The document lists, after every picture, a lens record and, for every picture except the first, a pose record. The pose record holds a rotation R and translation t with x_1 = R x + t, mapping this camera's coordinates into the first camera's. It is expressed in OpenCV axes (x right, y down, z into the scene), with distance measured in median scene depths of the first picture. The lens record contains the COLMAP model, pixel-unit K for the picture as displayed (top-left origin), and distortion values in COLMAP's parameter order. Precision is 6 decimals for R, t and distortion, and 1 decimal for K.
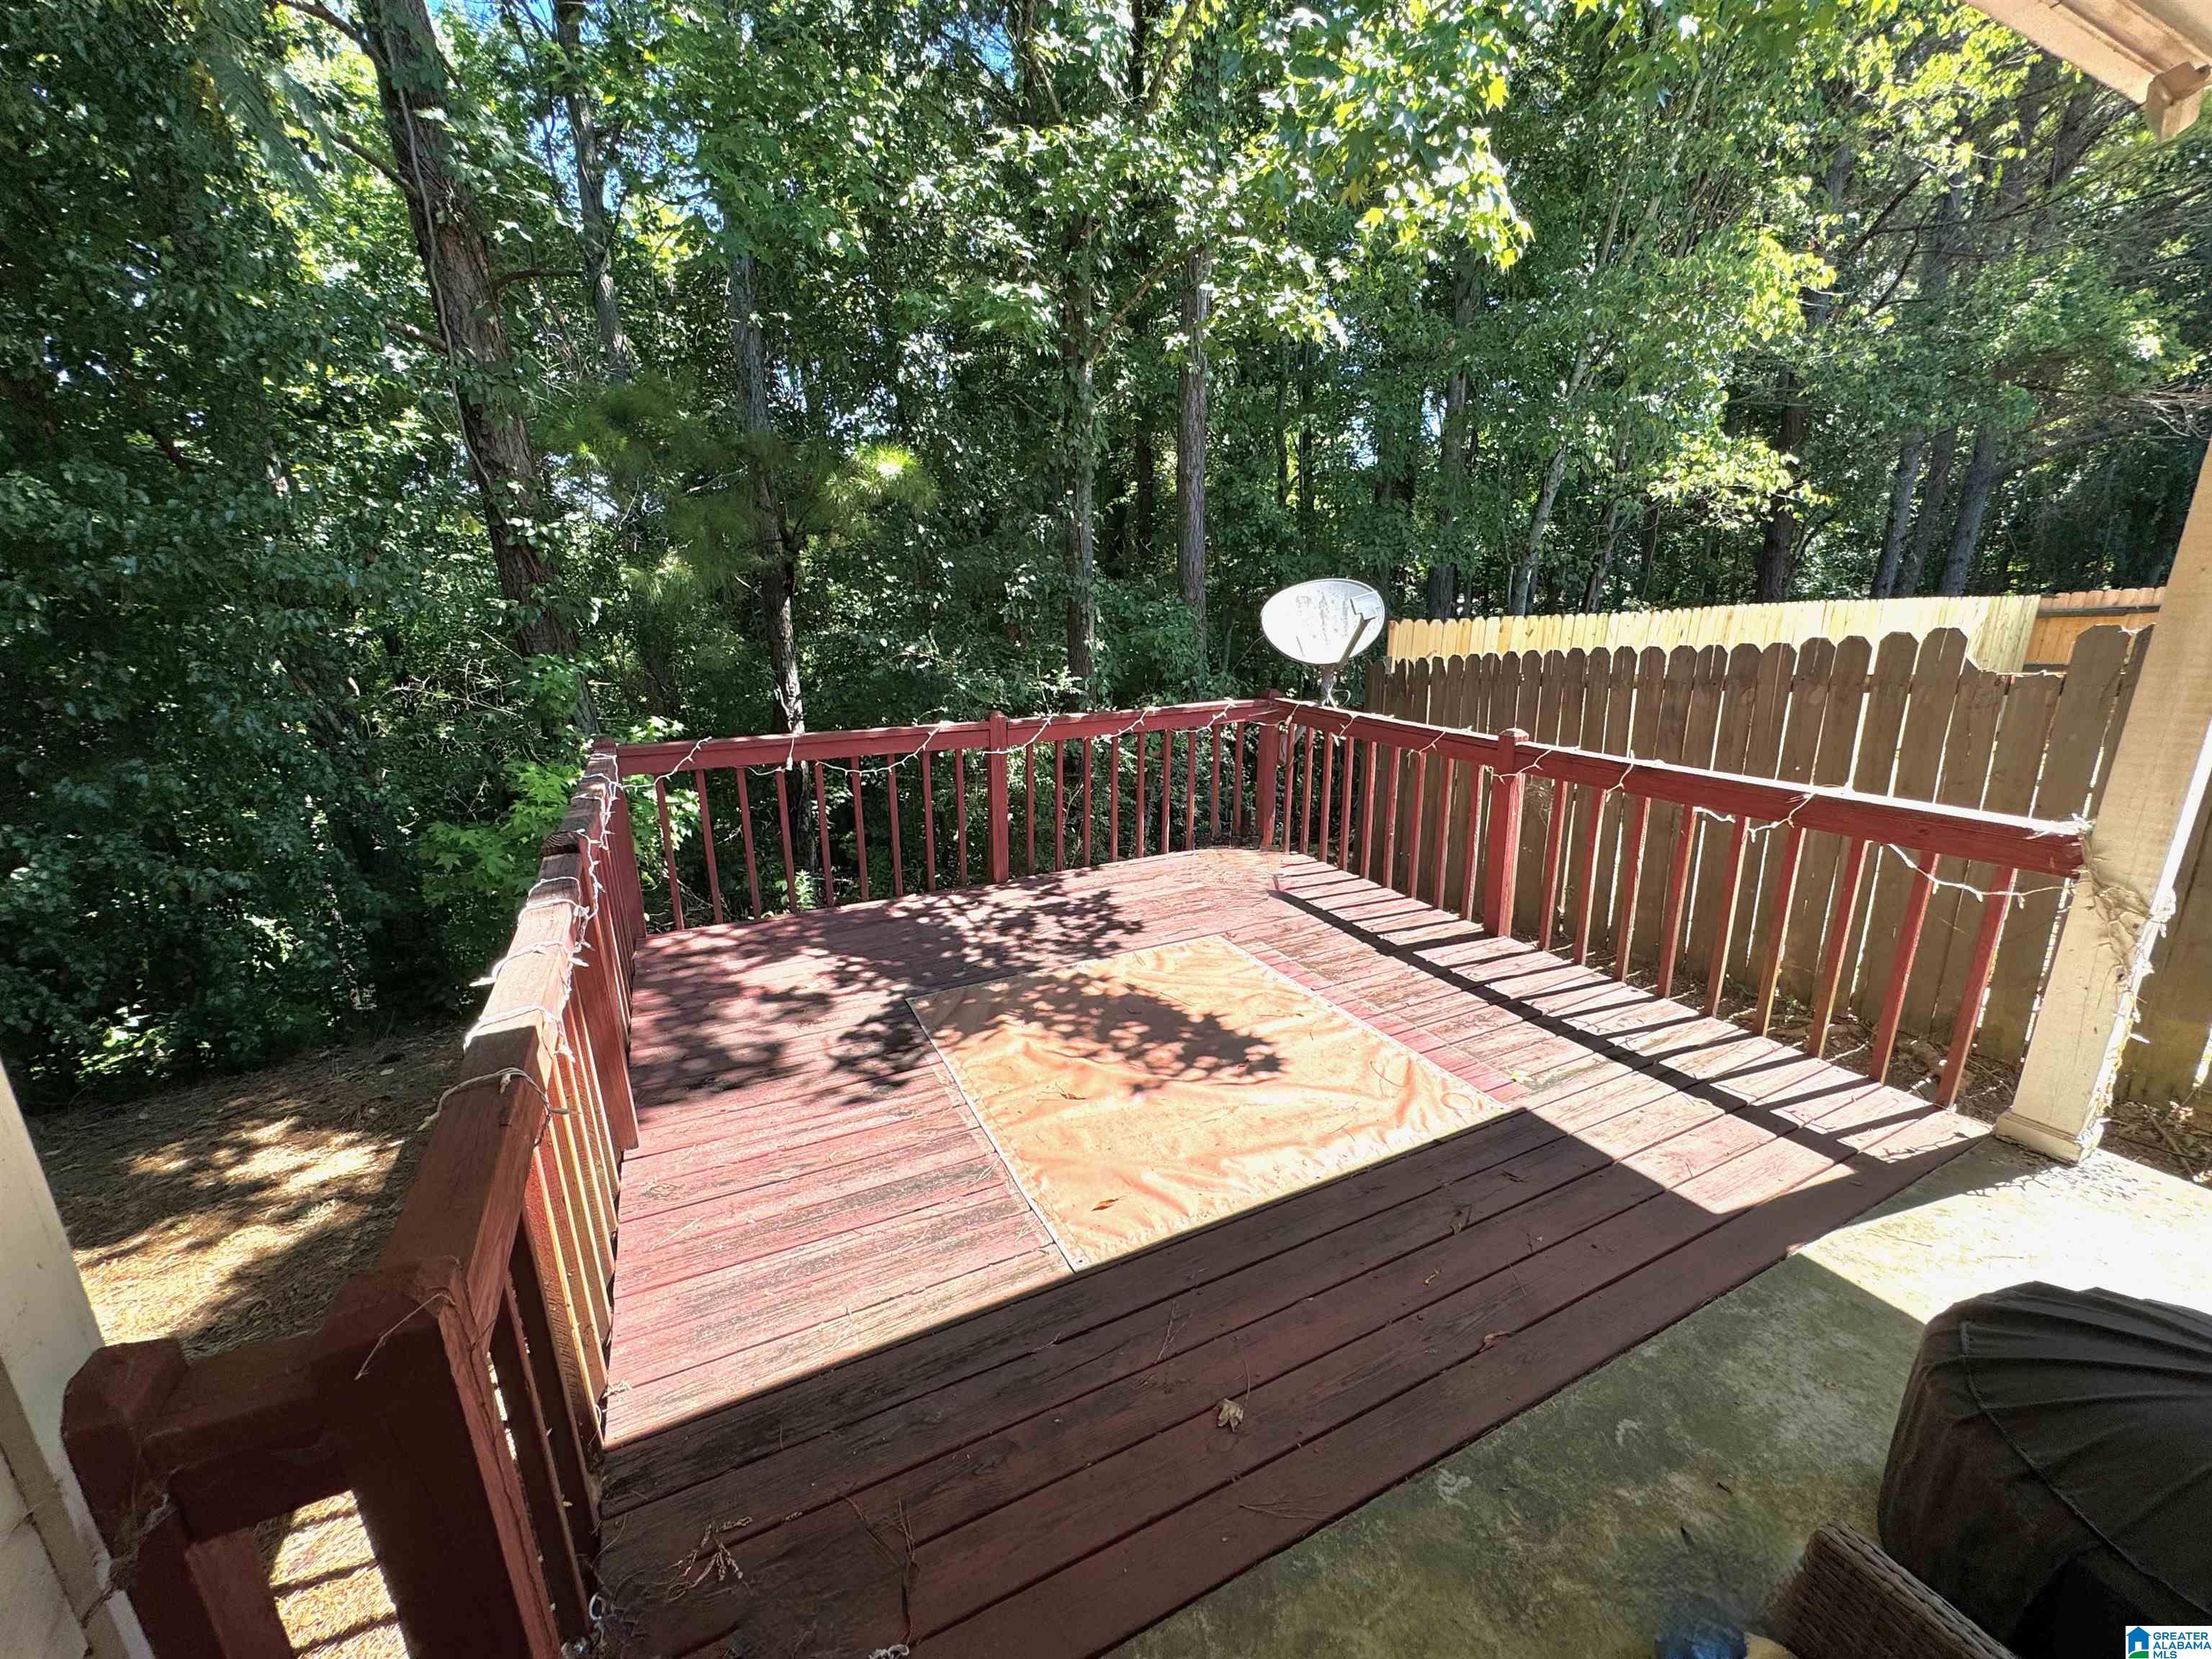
lens RADIAL K [[880.0, 0, 1106.6], [0, 880.0, 831.0], [0, 0, 1]] dist [-0.003938, -0.000236]
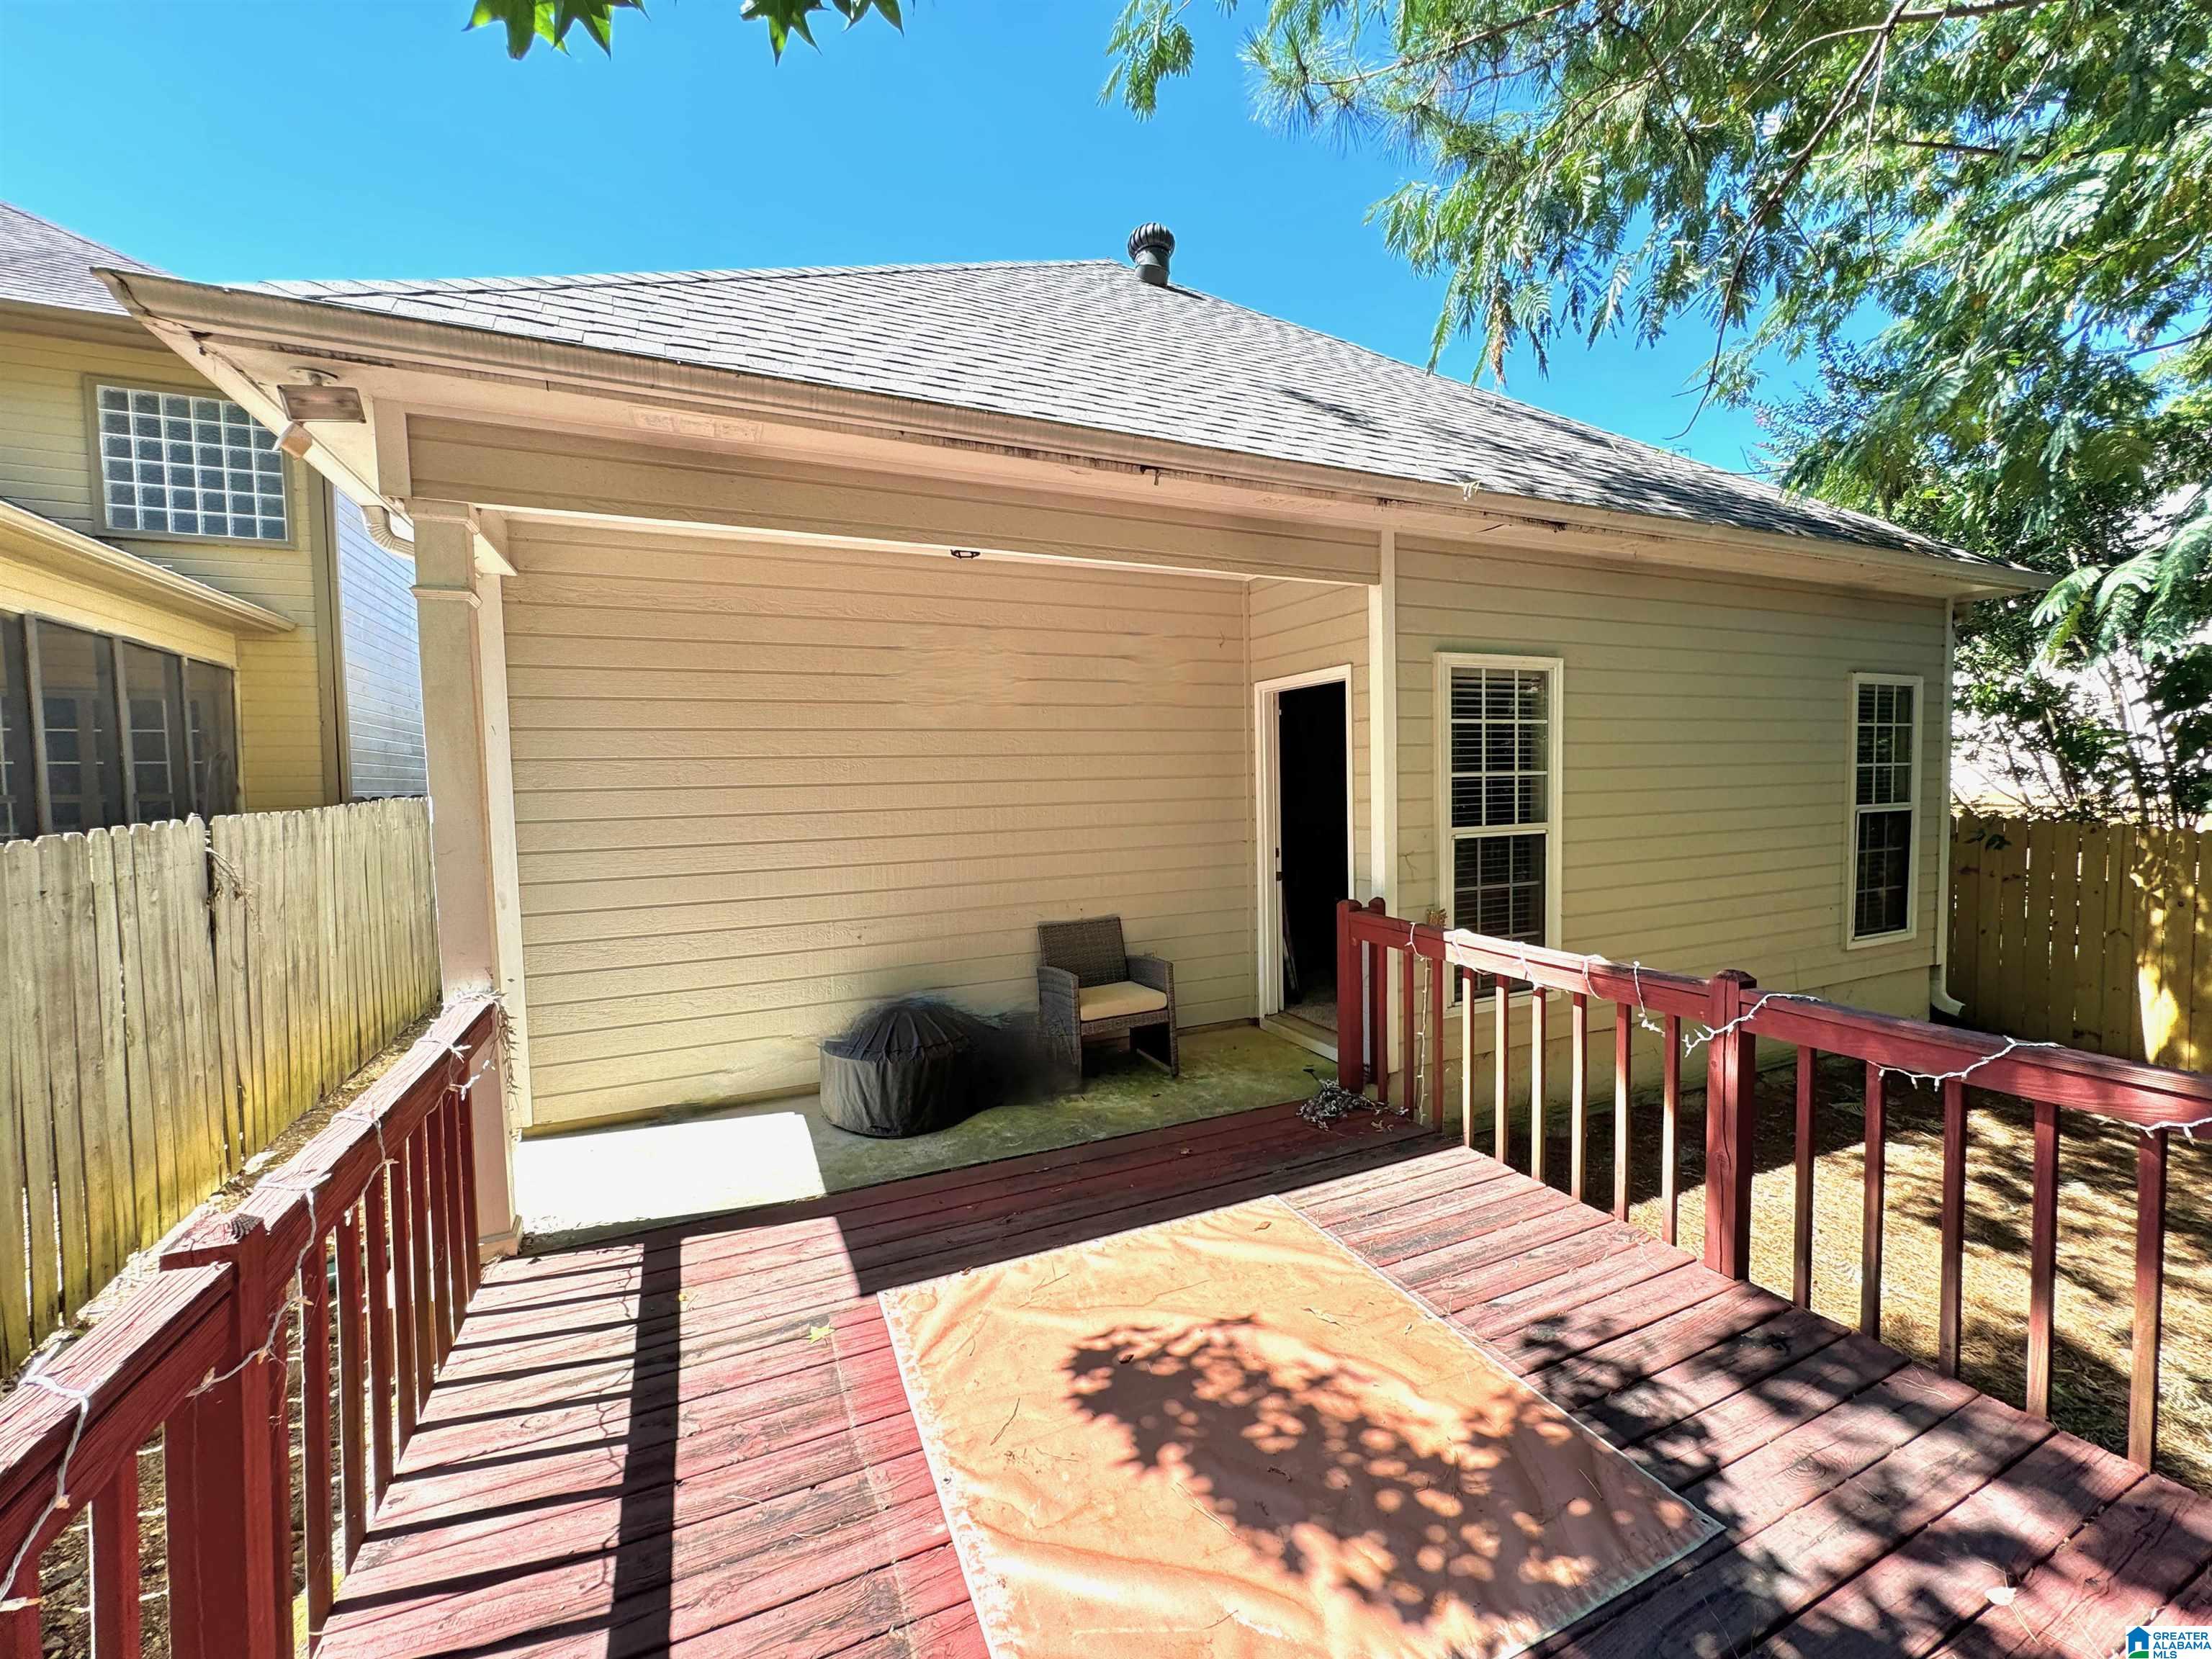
lens RADIAL K [[880.0, 0, 1104.4], [0, 880.0, 821.4], [0, 0, 1]] dist [-0.003938, -0.000236]
pose [[-0.998492, 0.036926, 0.040630, 0.112177], [0.047384, 0.953385, 0.298014, -0.425981], [-0.027732, 0.299489, -0.953697, 1.535023]]
